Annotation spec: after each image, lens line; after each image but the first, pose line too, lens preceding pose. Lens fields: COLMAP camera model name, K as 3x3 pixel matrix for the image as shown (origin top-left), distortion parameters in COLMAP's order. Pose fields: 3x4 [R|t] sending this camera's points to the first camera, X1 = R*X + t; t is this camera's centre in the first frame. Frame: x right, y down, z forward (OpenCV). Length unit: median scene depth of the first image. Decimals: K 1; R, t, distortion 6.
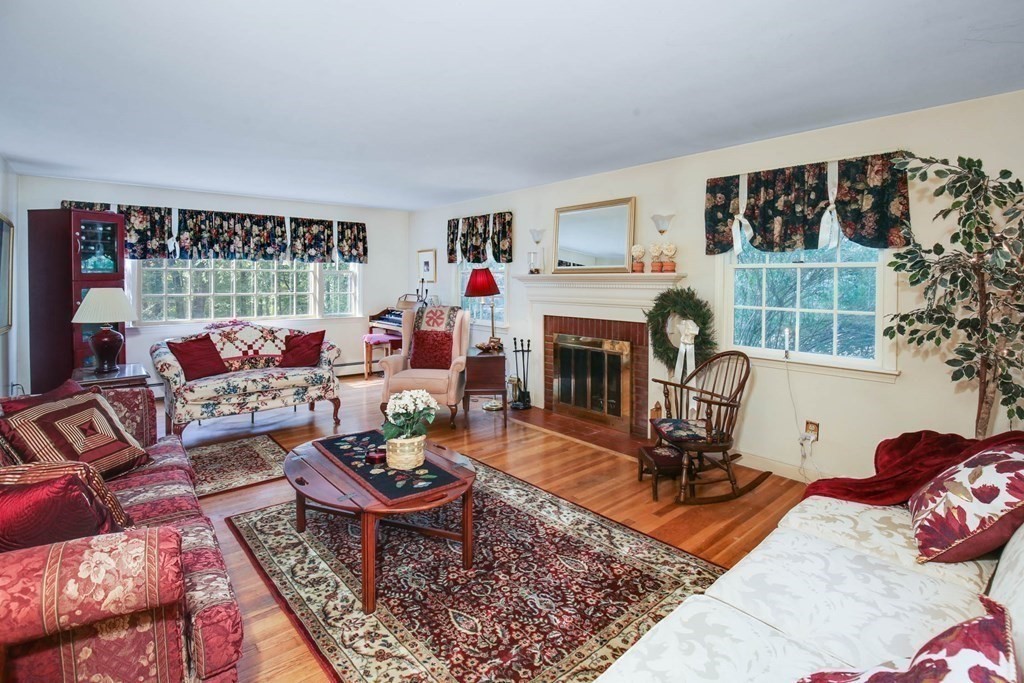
lens RADIAL K [[503.2, 0, 513.7], [0, 503.2, 278.7], [0, 0, 1]] dist [-0.002961, -0.000851]
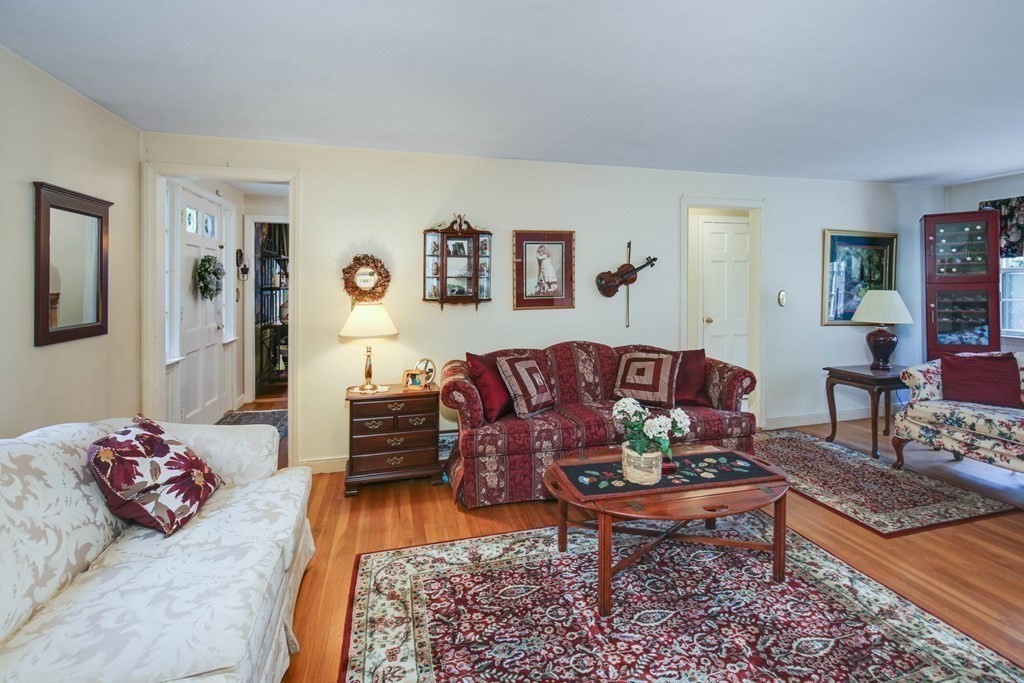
lens RADIAL K [[474.9, 0, 516.5], [0, 474.9, 277.0], [0, 0, 1]] dist [0.001878, 0.000610]
pose [[-0.417438, -0.011650, -0.908631, 0.734205], [0.000078, 0.999917, -0.012856, 0.006341], [0.908705, -0.005437, -0.417402, 1.231699]]
